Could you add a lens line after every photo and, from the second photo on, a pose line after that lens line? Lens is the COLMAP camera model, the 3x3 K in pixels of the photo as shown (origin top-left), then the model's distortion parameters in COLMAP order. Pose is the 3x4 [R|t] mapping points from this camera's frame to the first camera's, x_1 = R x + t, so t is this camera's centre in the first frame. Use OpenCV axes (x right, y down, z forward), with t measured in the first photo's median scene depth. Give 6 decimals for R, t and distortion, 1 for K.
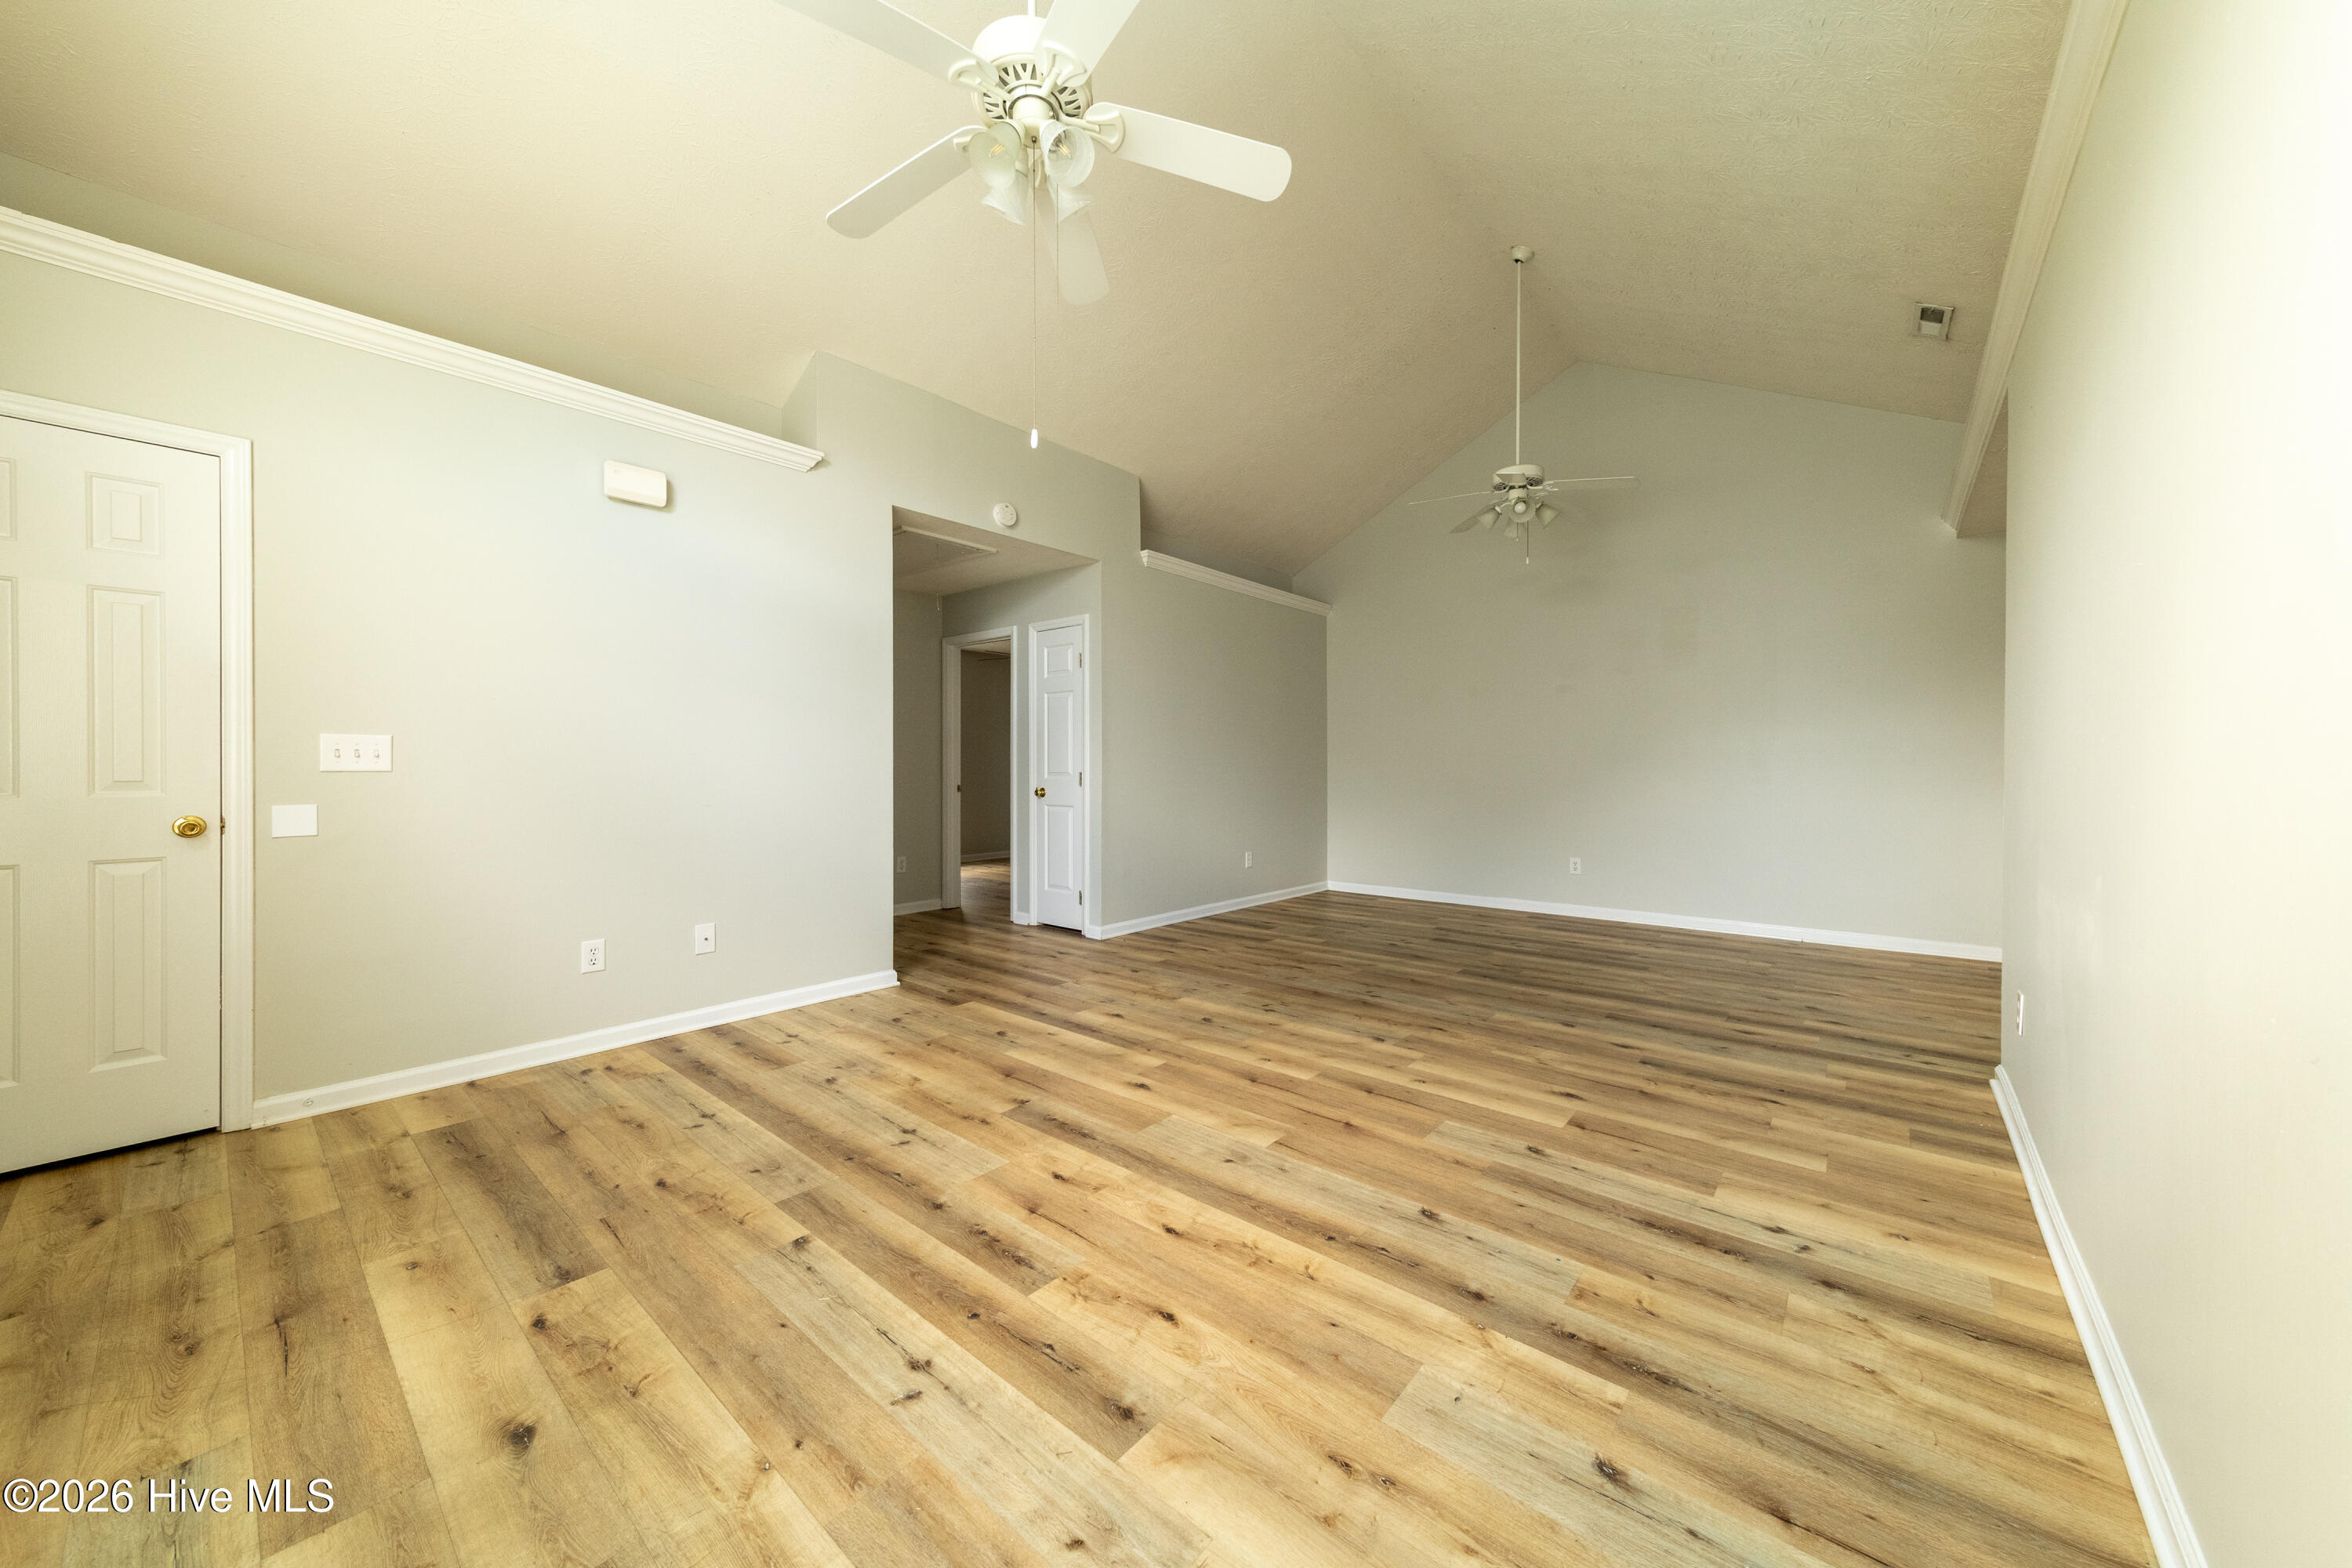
lens RADIAL K [[829.8, 0, 1168.8], [0, 829.8, 779.2], [0, 0, 1]] dist [0.006945, -0.000250]
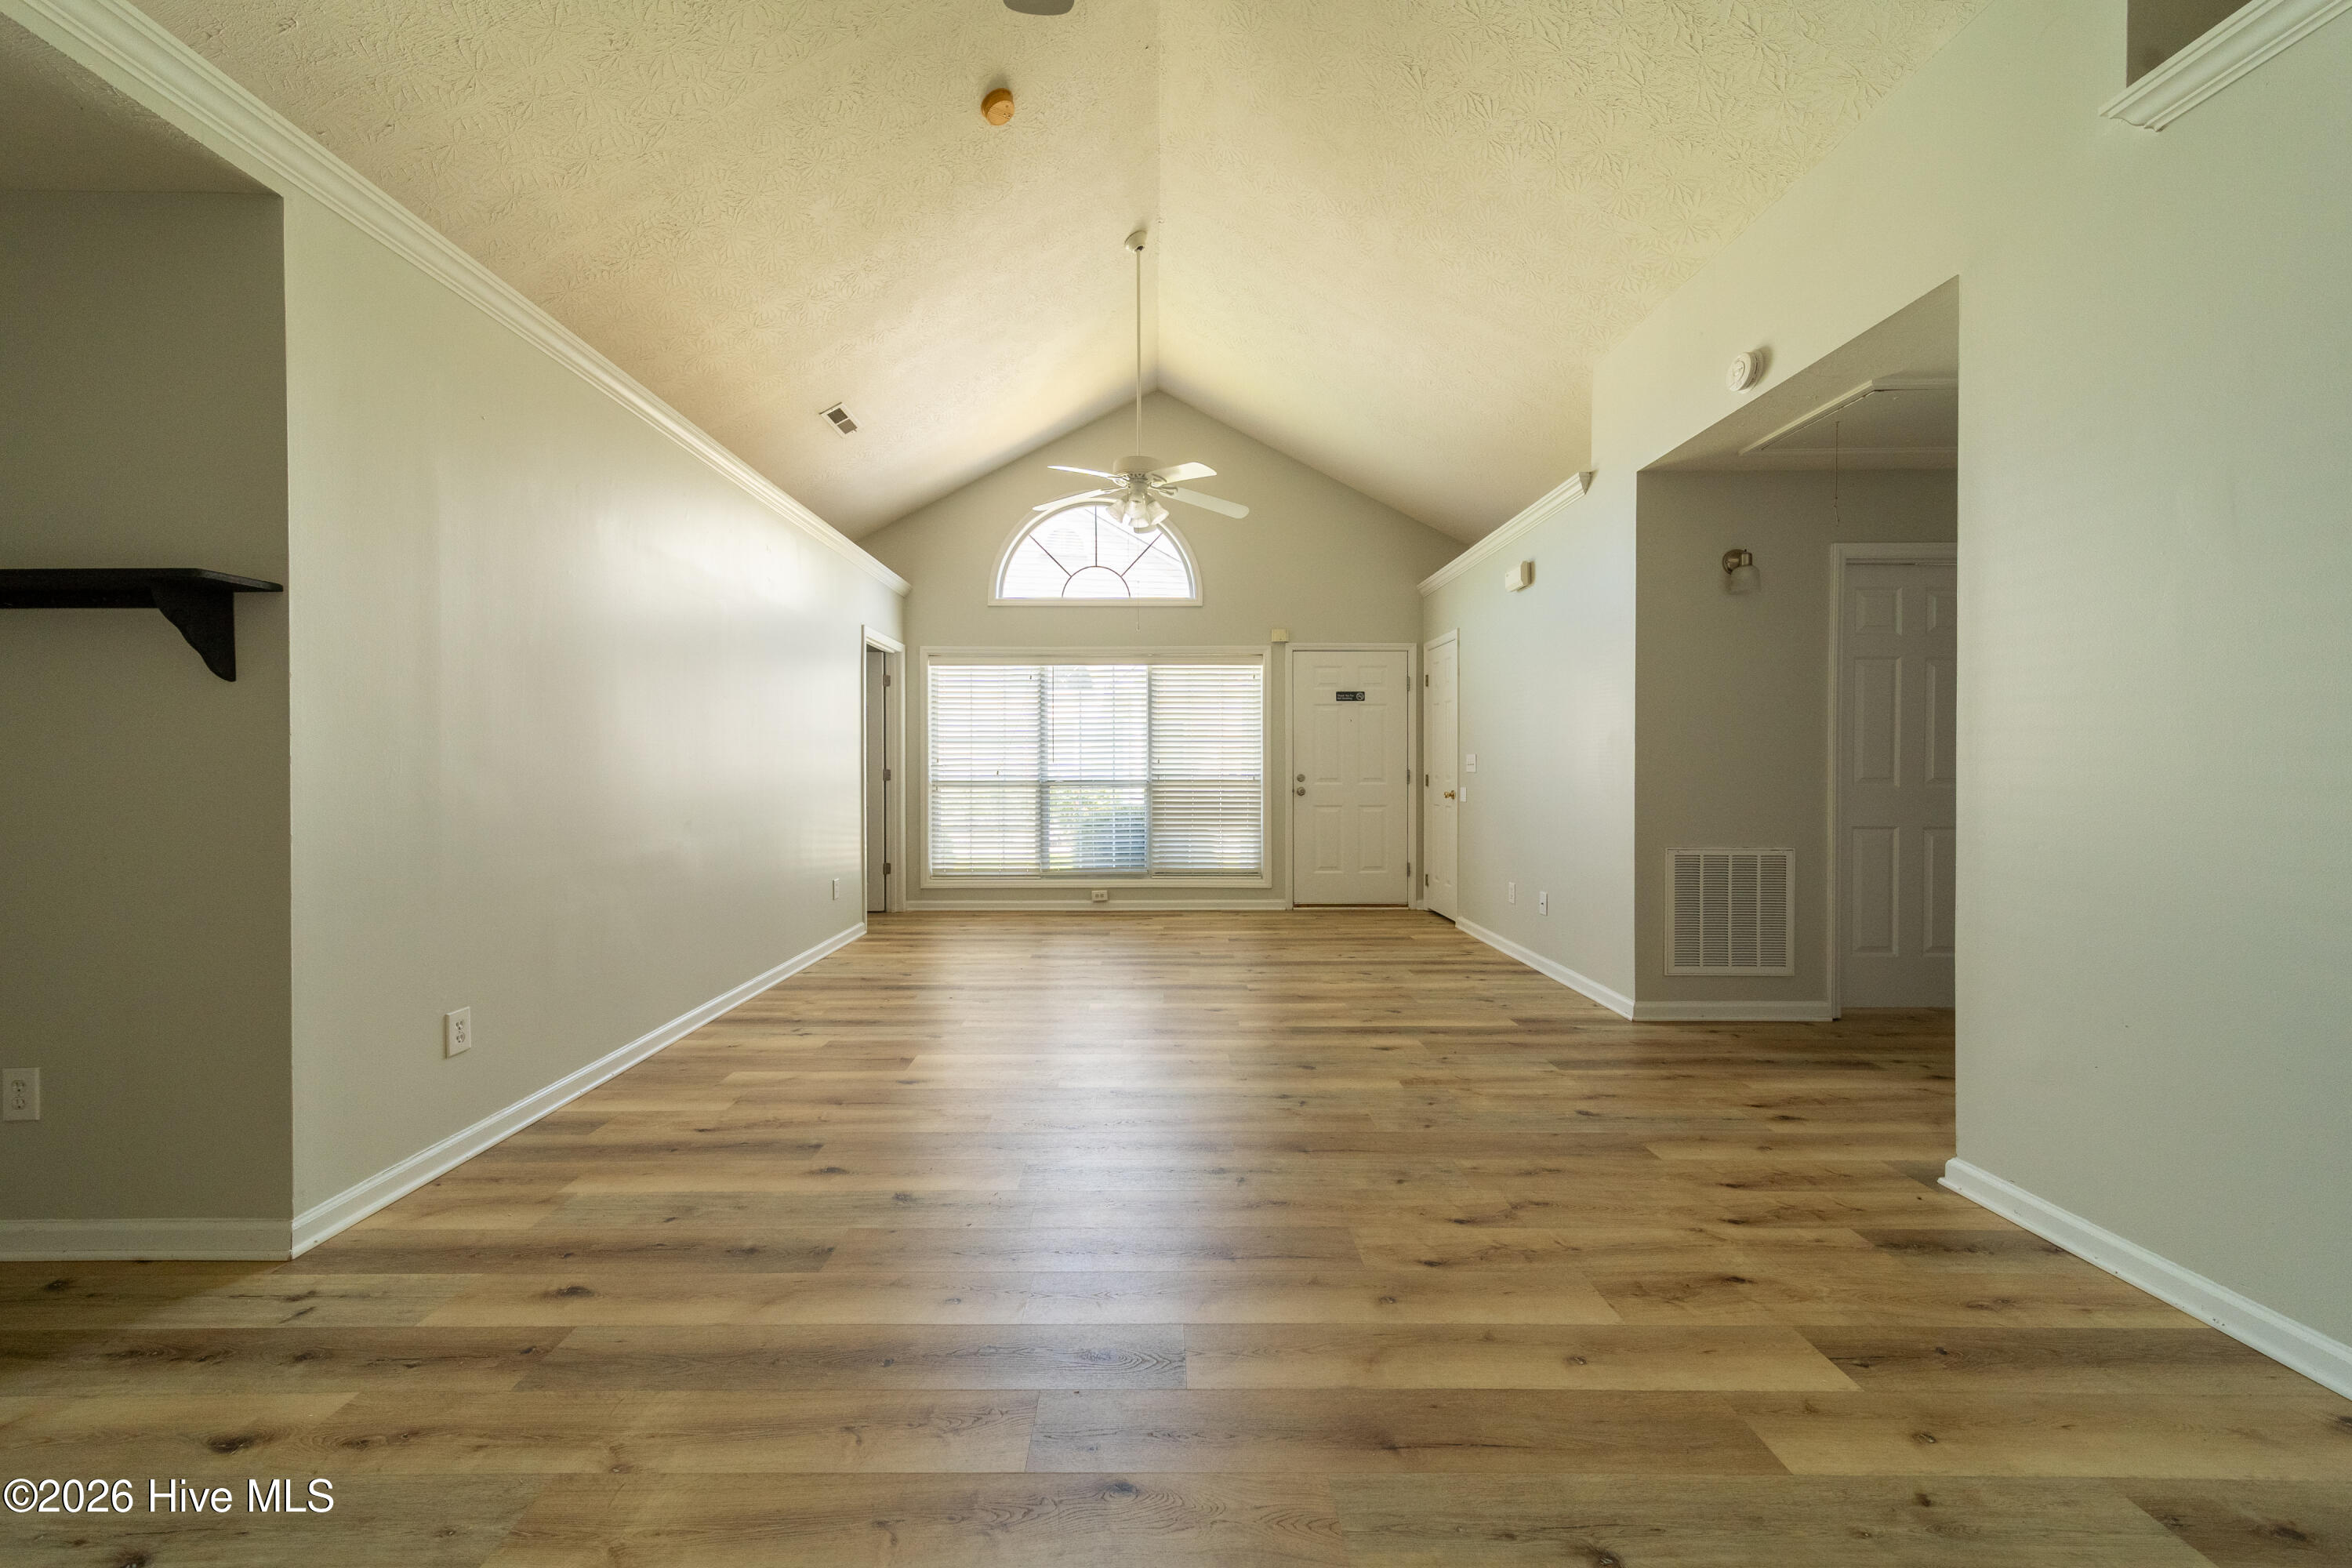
lens RADIAL K [[862.2, 0, 1142.3], [0, 862.2, 782.0], [0, 0, 1]] dist [0.005016, -0.000058]
pose [[-0.774062, 0.008489, -0.633053, 0.903265], [-0.010399, 0.999605, 0.026120, -0.027658], [0.633024, 0.026802, -0.773668, 1.936675]]
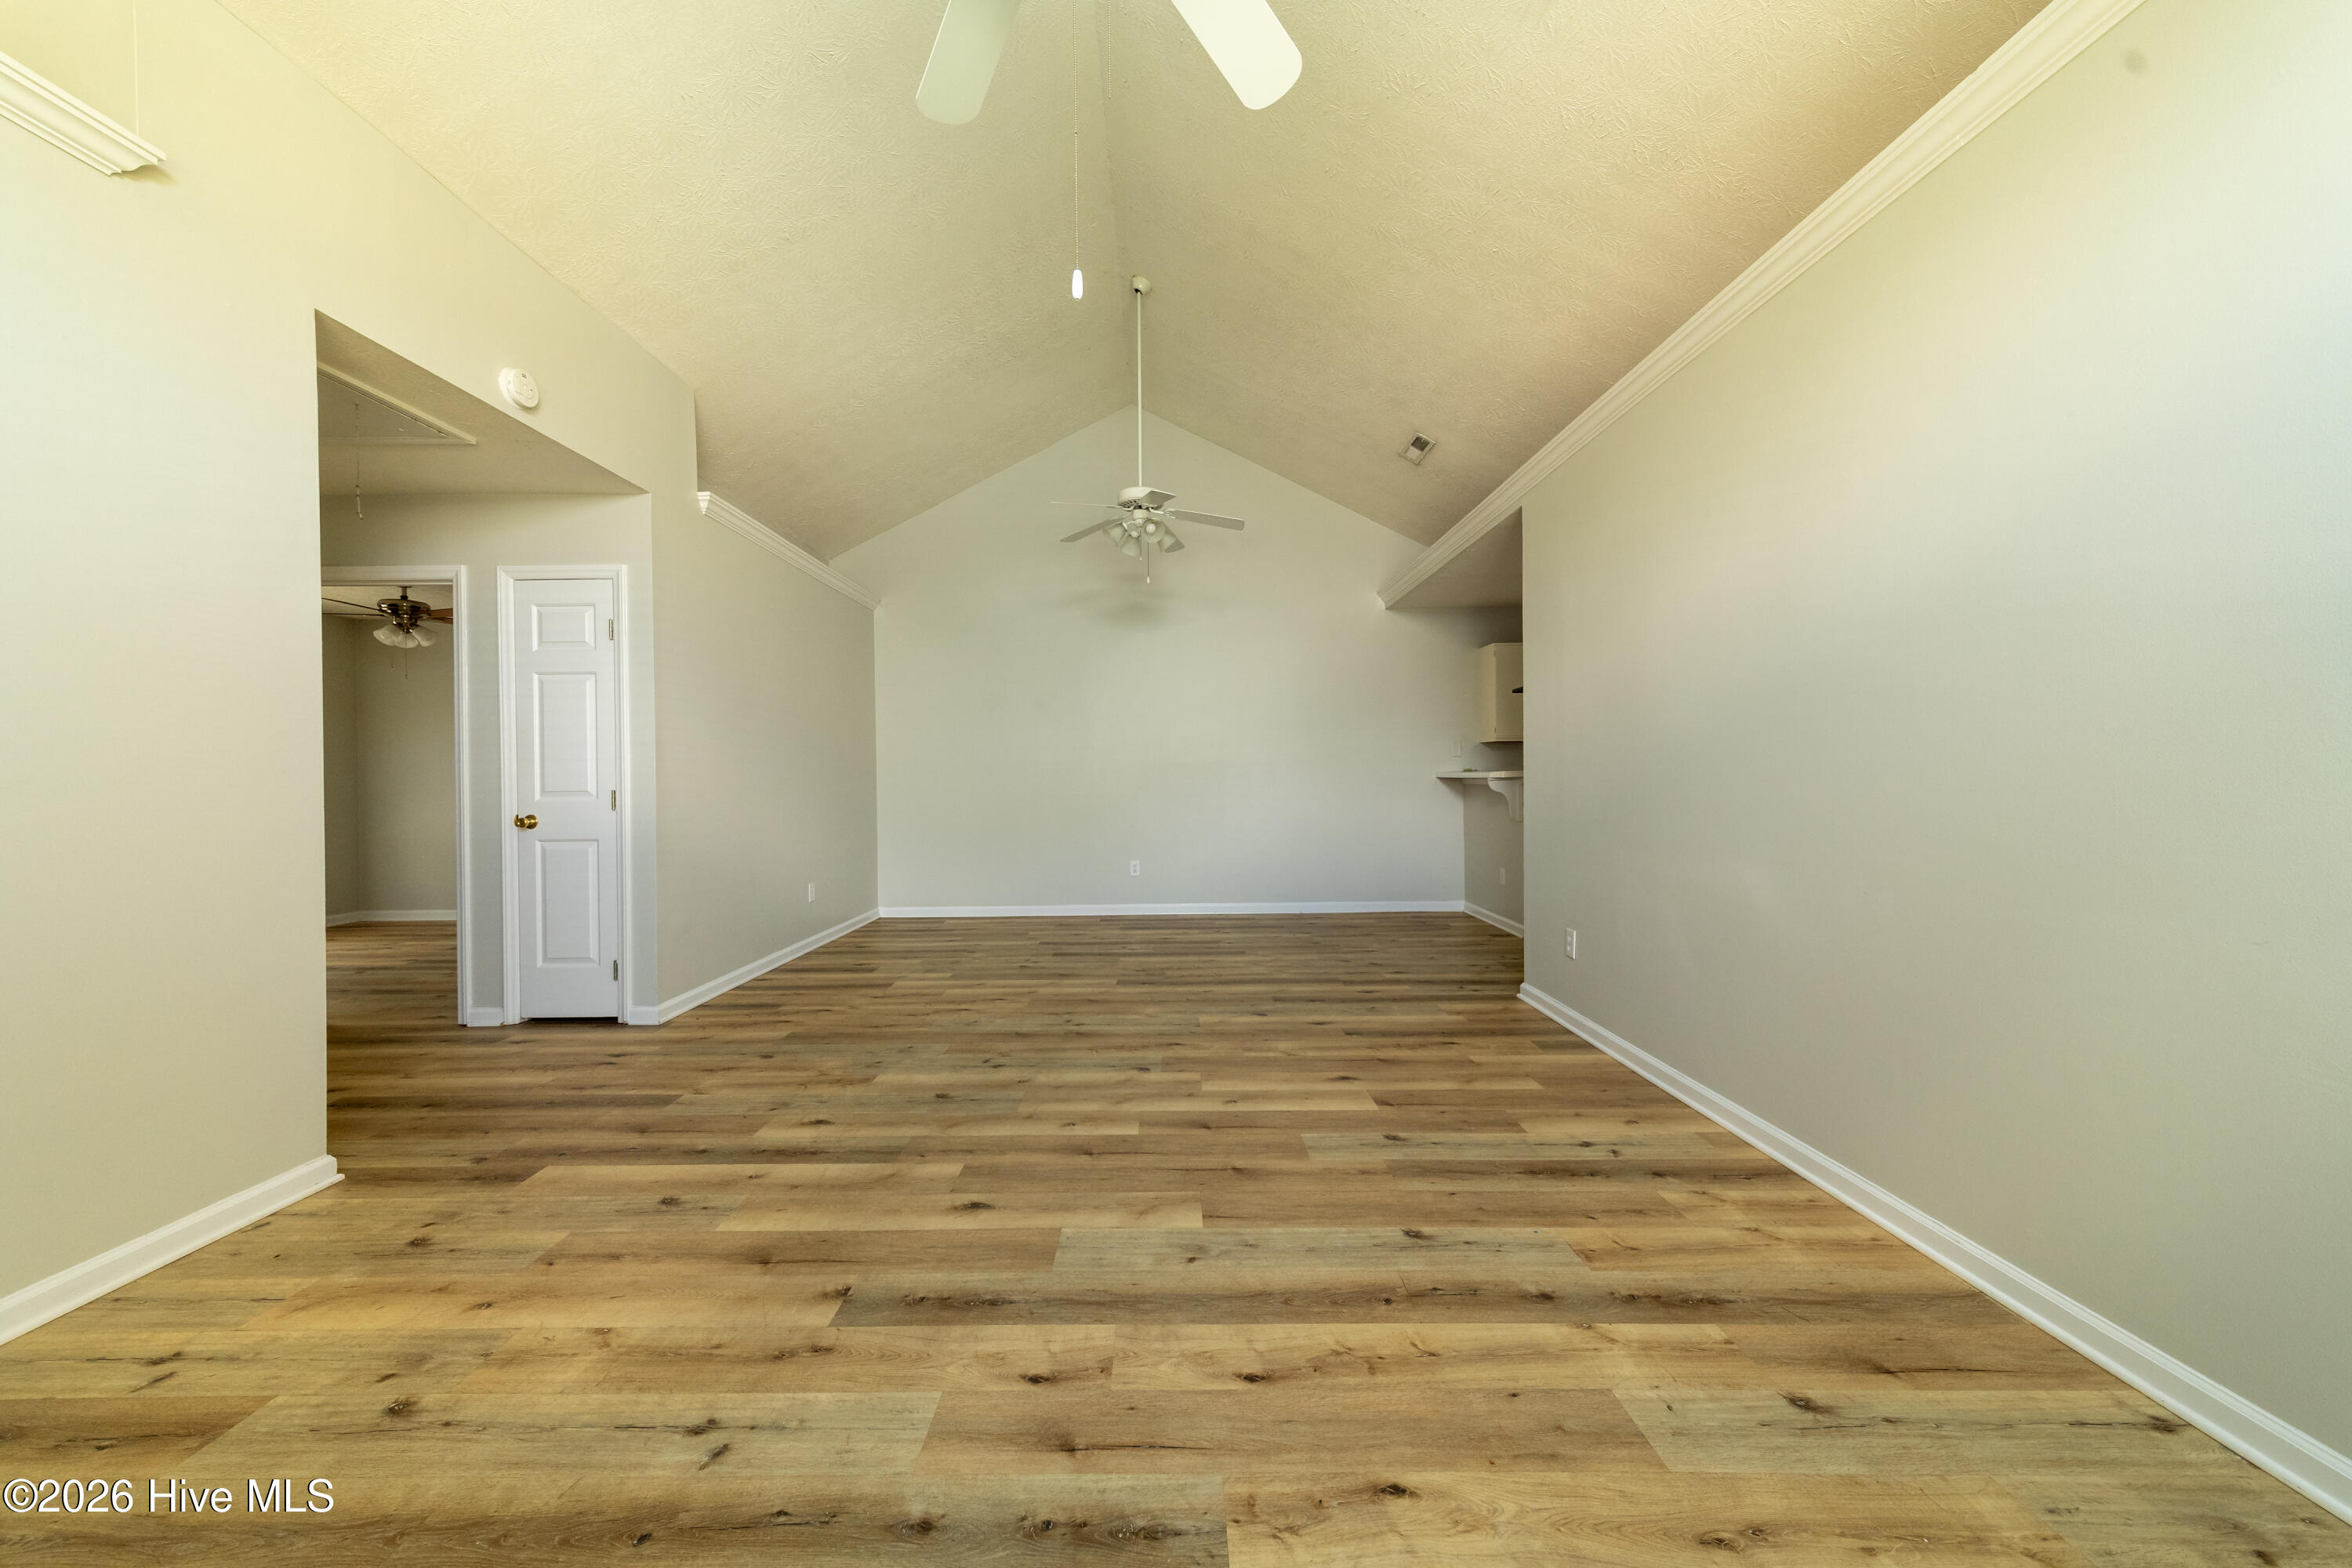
lens RADIAL K [[829.8, 0, 1168.8], [0, 829.8, 779.2], [0, 0, 1]] dist [0.006945, -0.000250]
pose [[0.763790, -0.010614, 0.645378, -0.369959], [0.020053, 0.999772, -0.007290, -0.004519], [-0.645153, 0.018510, 0.763829, 0.304782]]
